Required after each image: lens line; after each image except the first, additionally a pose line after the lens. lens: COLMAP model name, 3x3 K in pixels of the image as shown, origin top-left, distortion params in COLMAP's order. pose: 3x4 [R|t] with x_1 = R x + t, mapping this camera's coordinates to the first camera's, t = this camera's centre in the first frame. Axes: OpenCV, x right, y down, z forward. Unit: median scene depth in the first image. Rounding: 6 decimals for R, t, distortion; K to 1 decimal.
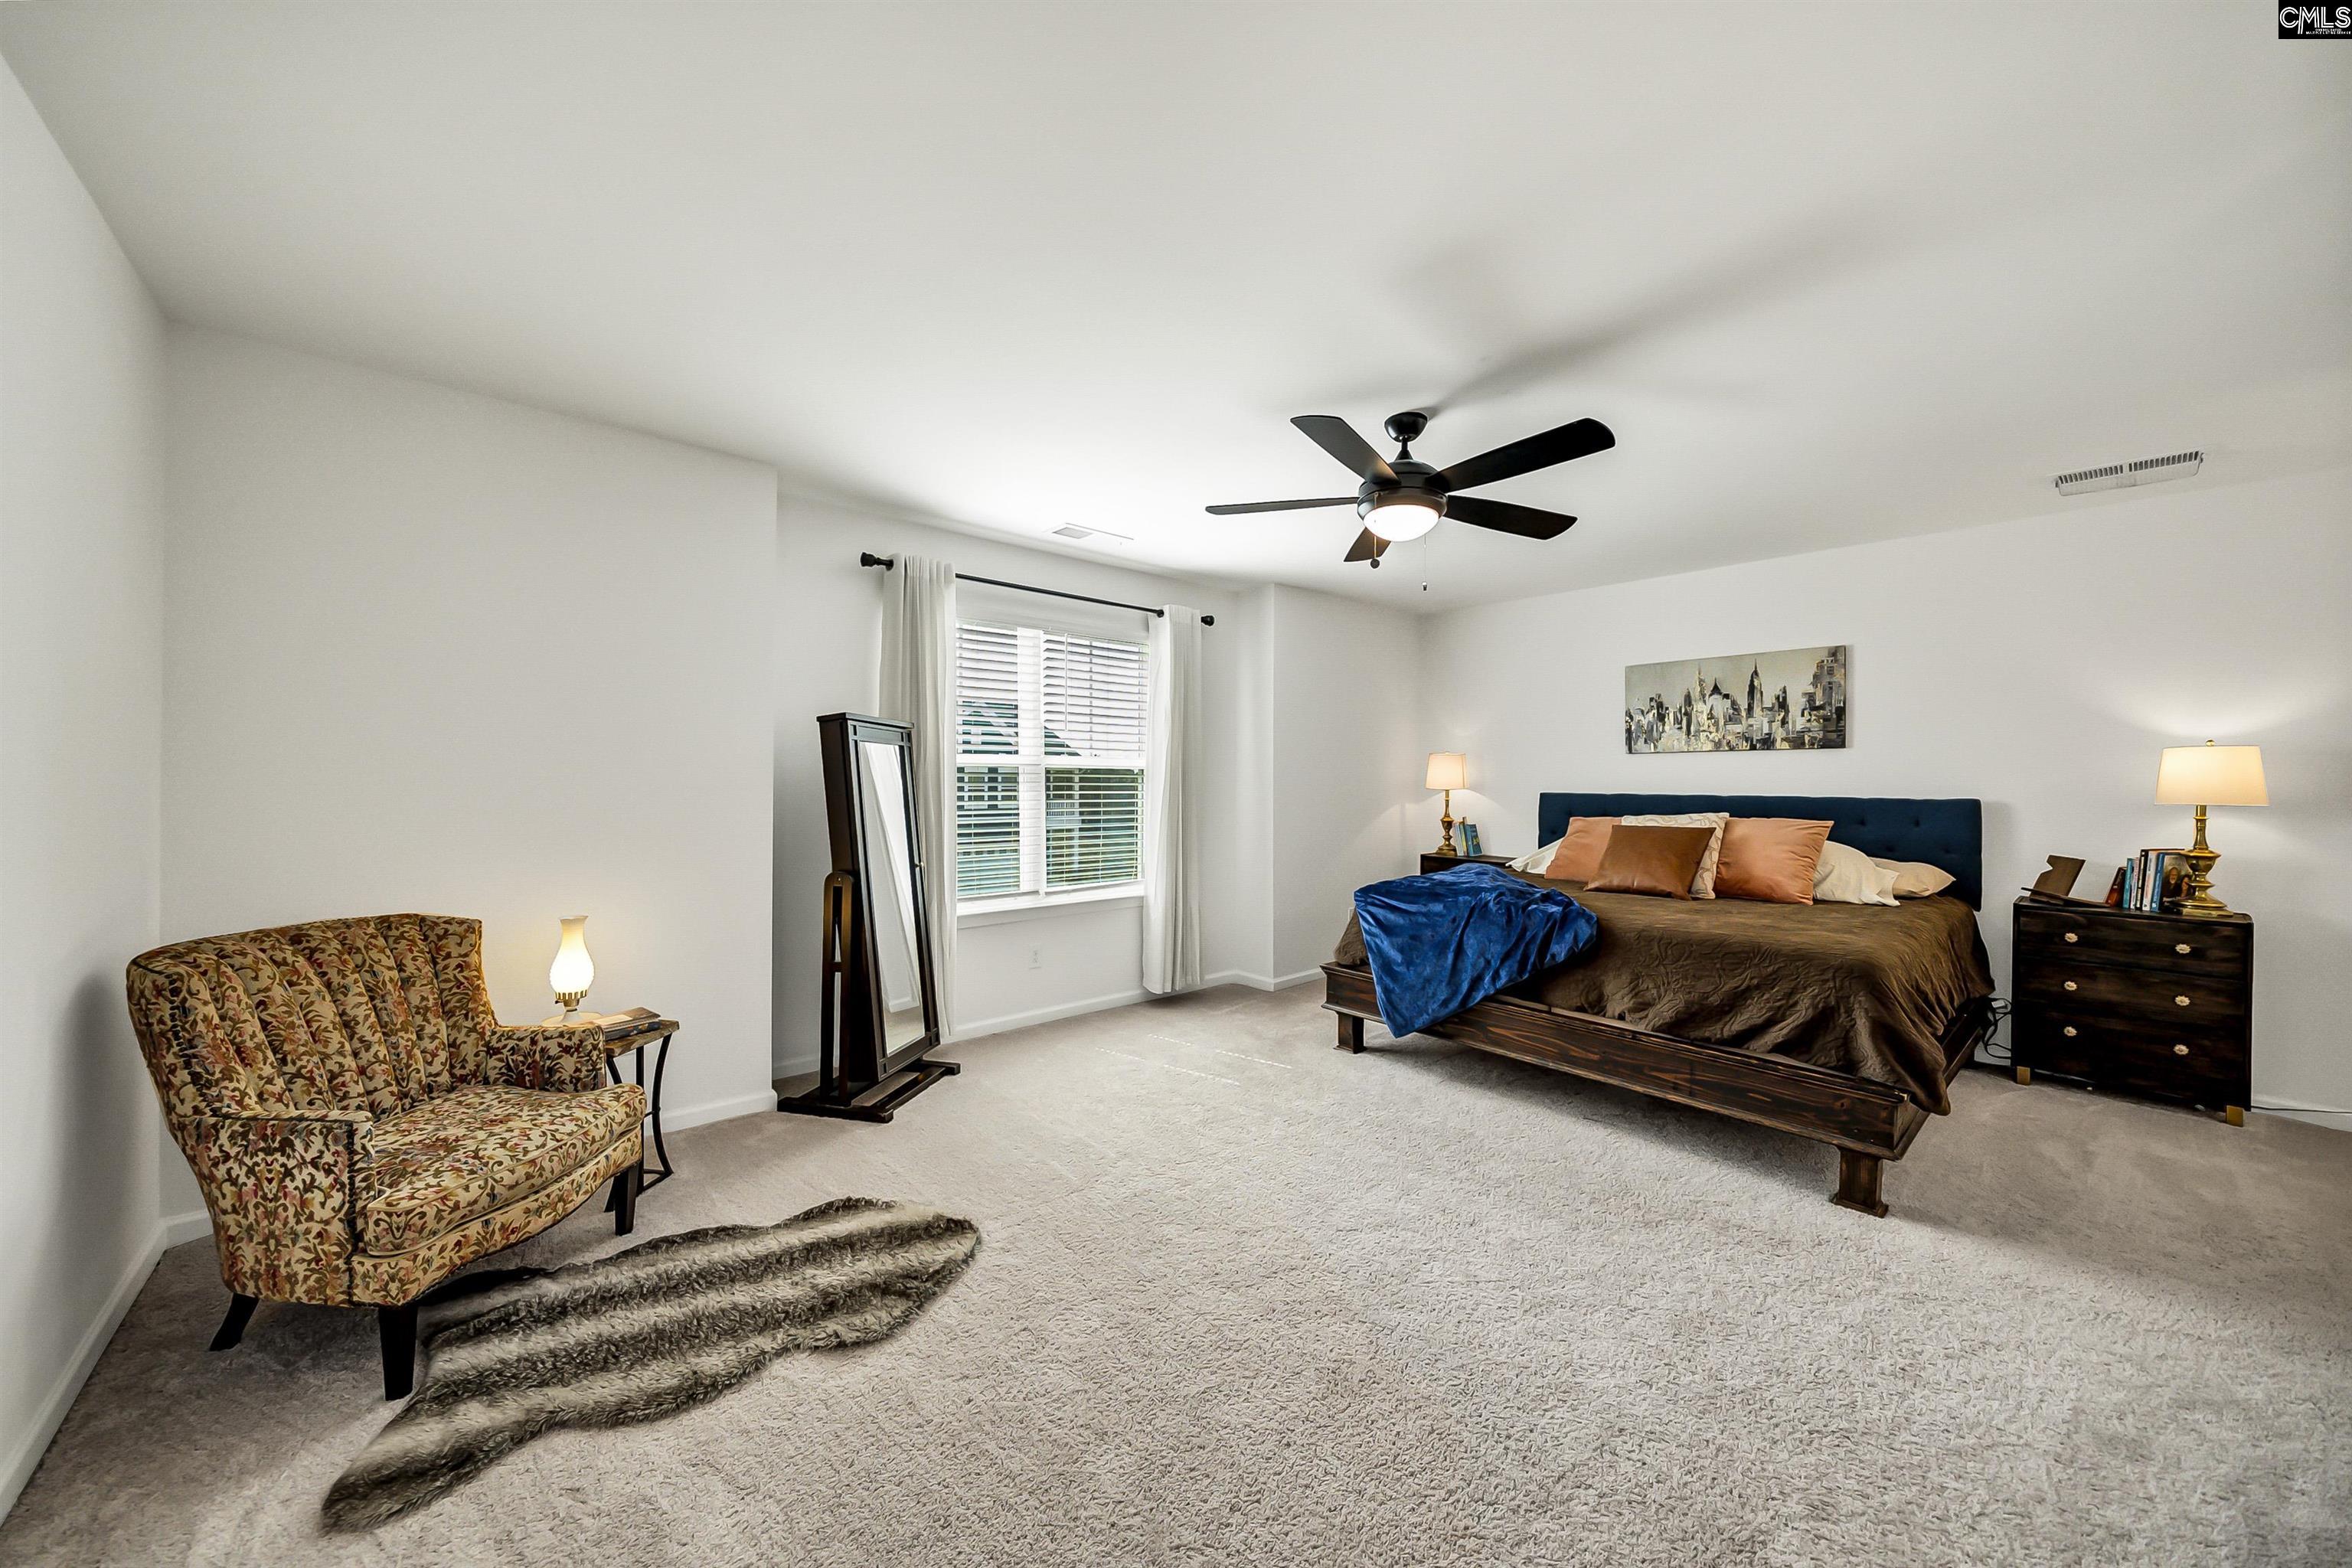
lens RADIAL K [[847.2, 0, 1157.3], [0, 847.2, 779.0], [0, 0, 1]] dist [-0.005582, -0.000085]
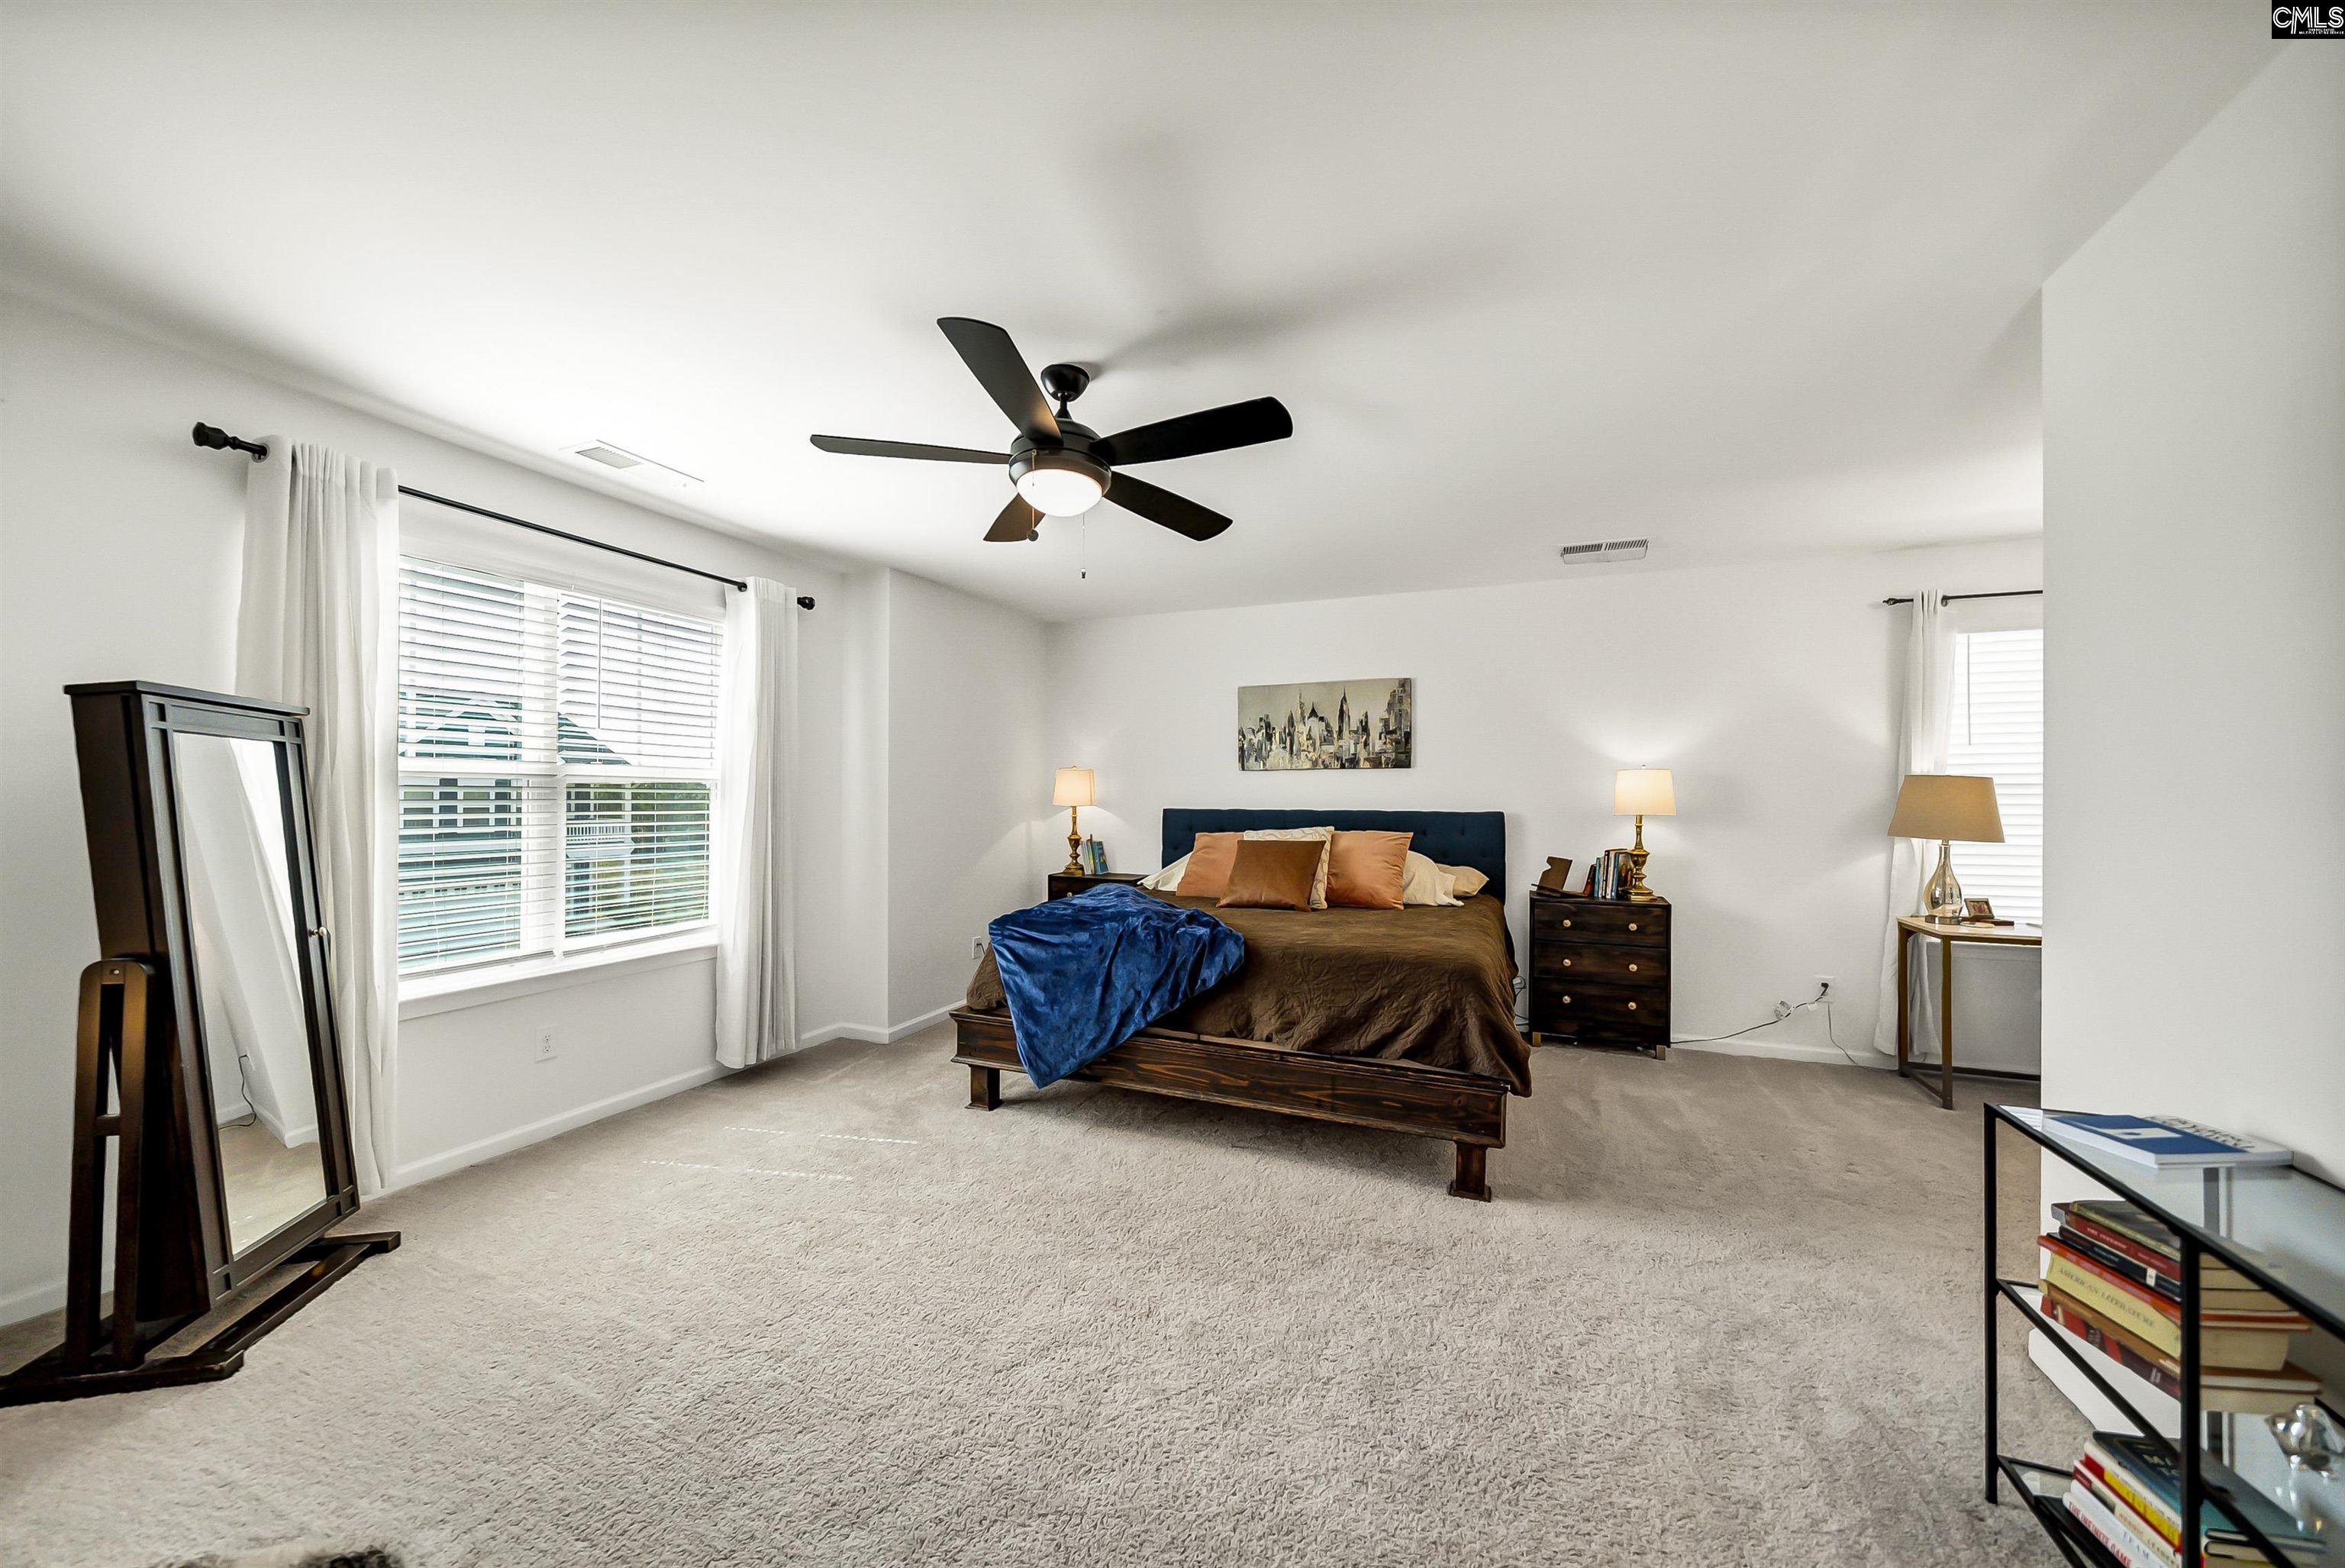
lens RADIAL K [[844.7, 0, 1162.1], [0, 844.7, 790.1], [0, 0, 1]] dist [-0.005582, -0.000085]
pose [[0.892625, 0.002167, 0.450794, -0.001158], [0.000685, 0.999981, -0.006163, 0.000359], [-0.450799, 0.005810, 0.892607, 0.166654]]
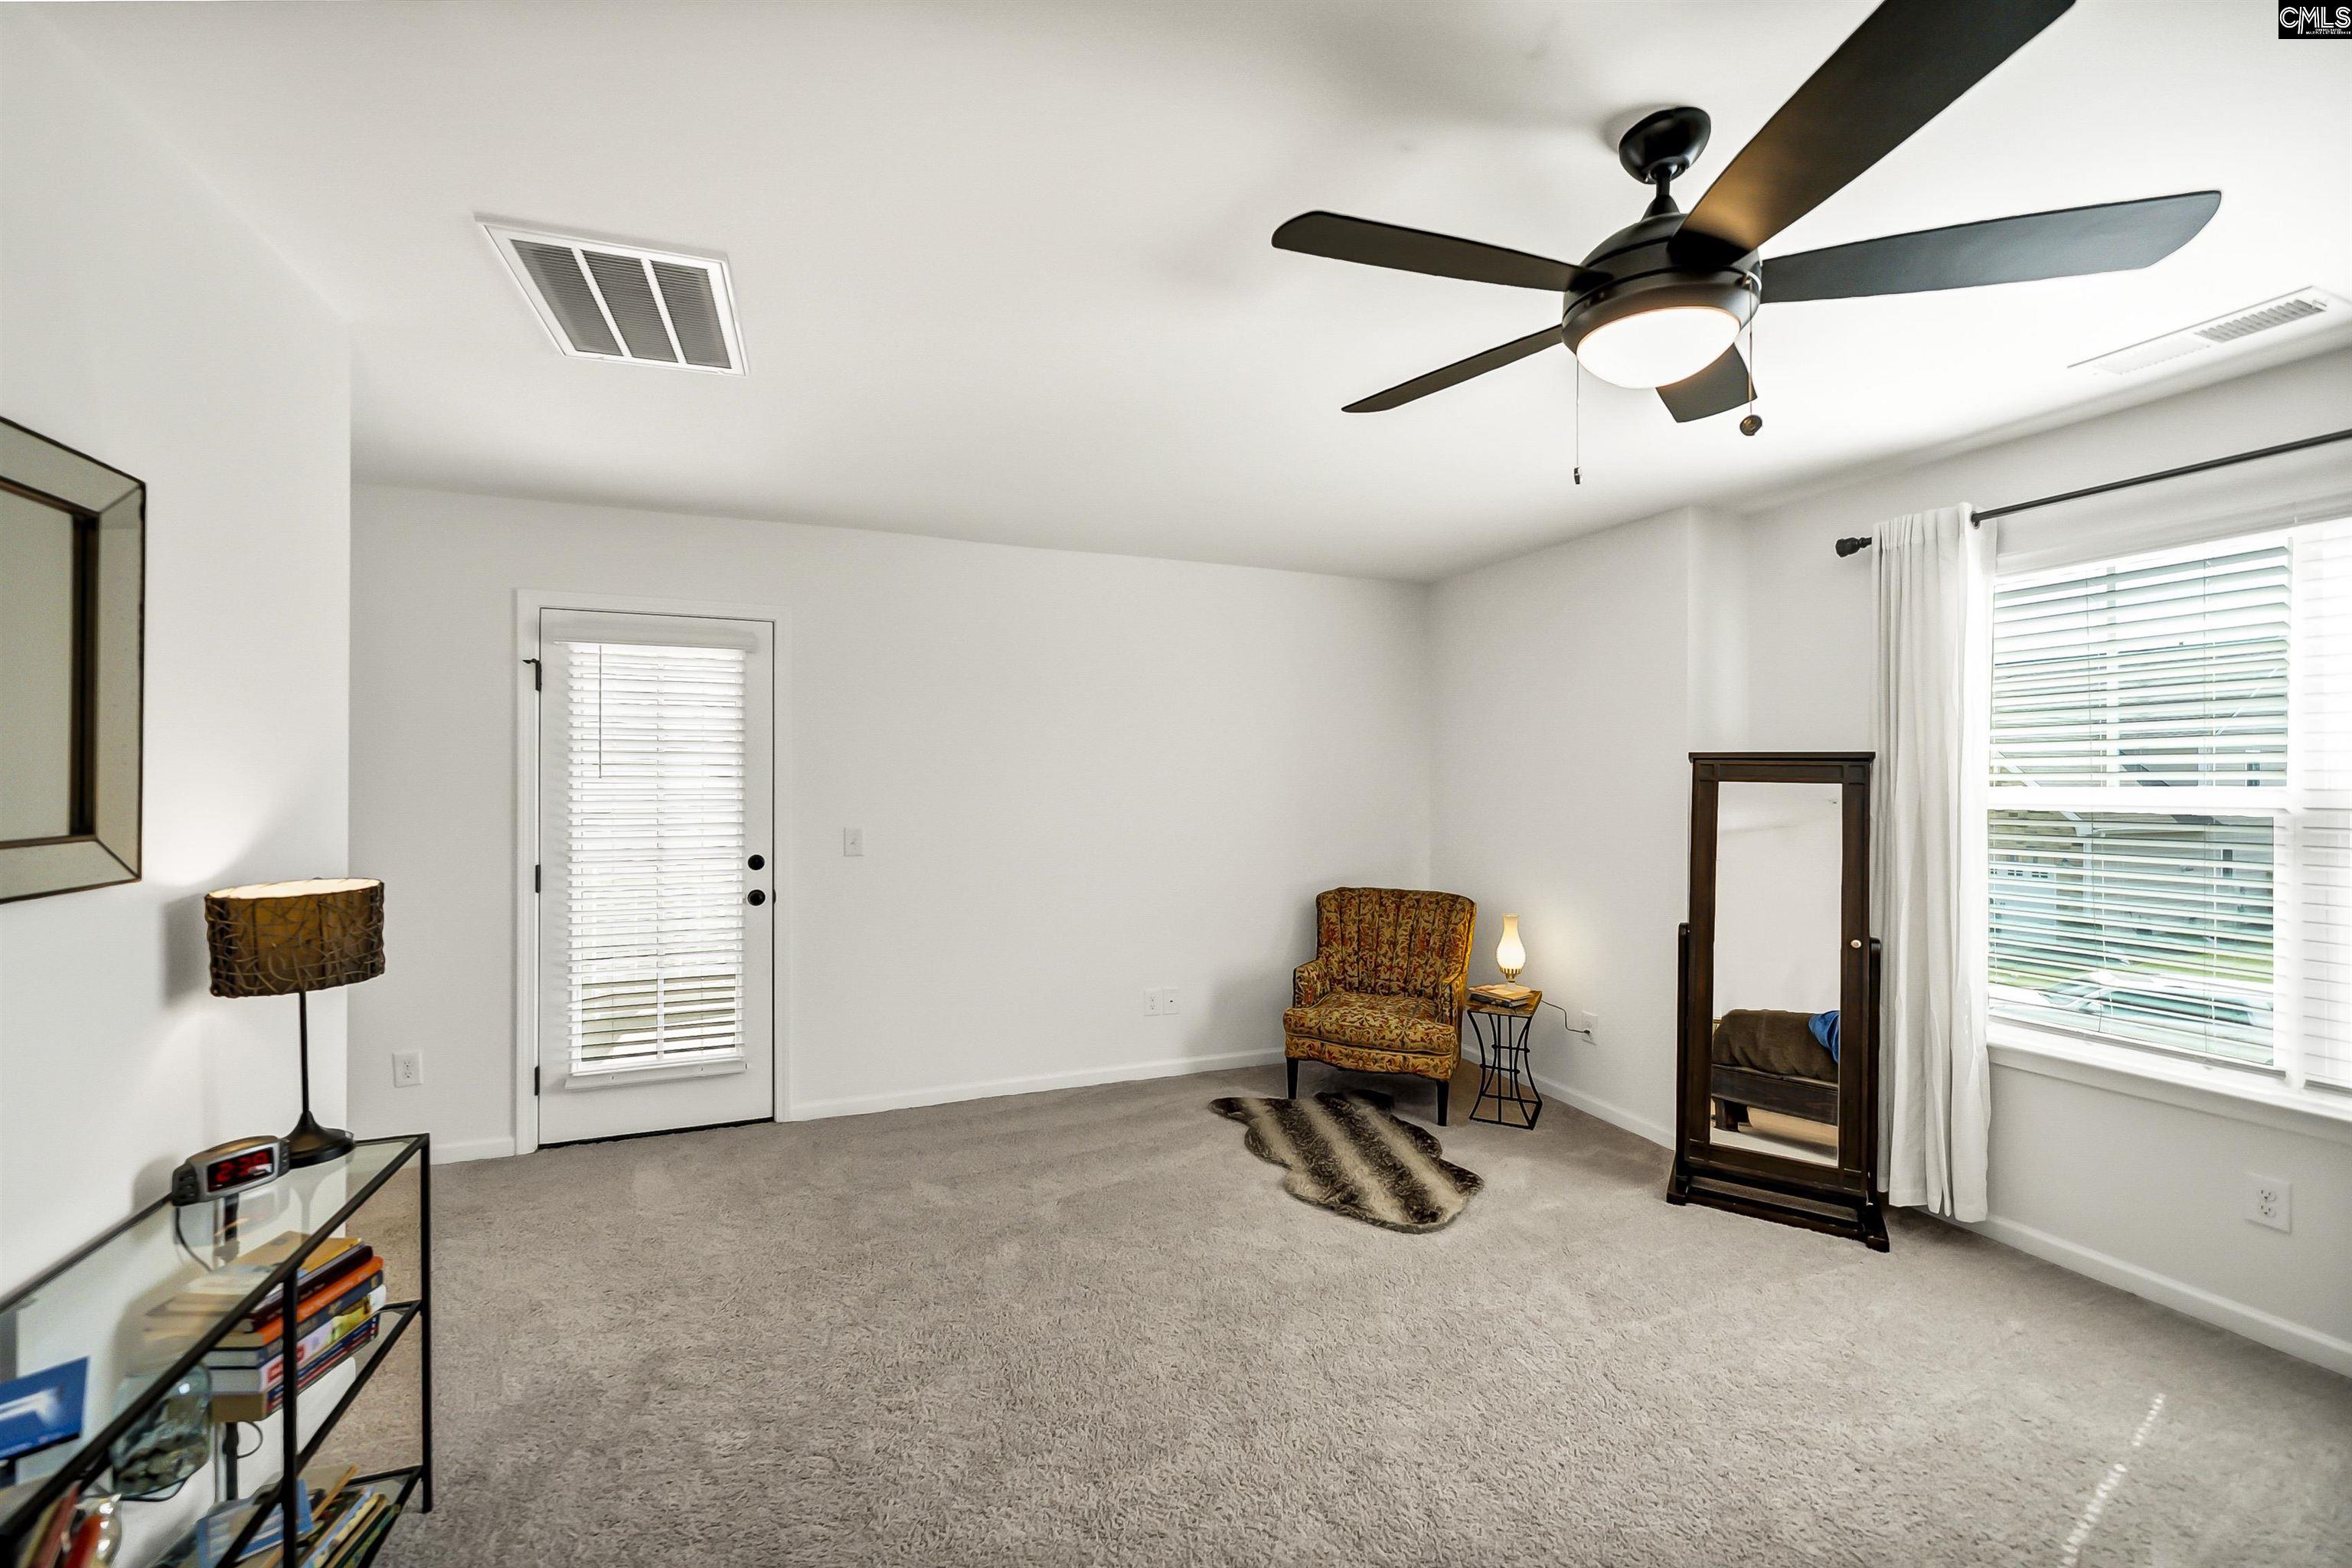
lens RADIAL K [[920.6, 0, 1167.6], [0, 920.6, 779.6], [0, 0, 1]] dist [0.003672, 0.000372]
pose [[-0.324008, -0.009778, -0.946004, 0.731392], [-0.002297, 0.999952, -0.009549, -0.035125], [0.946051, -0.000922, -0.324015, 0.741693]]
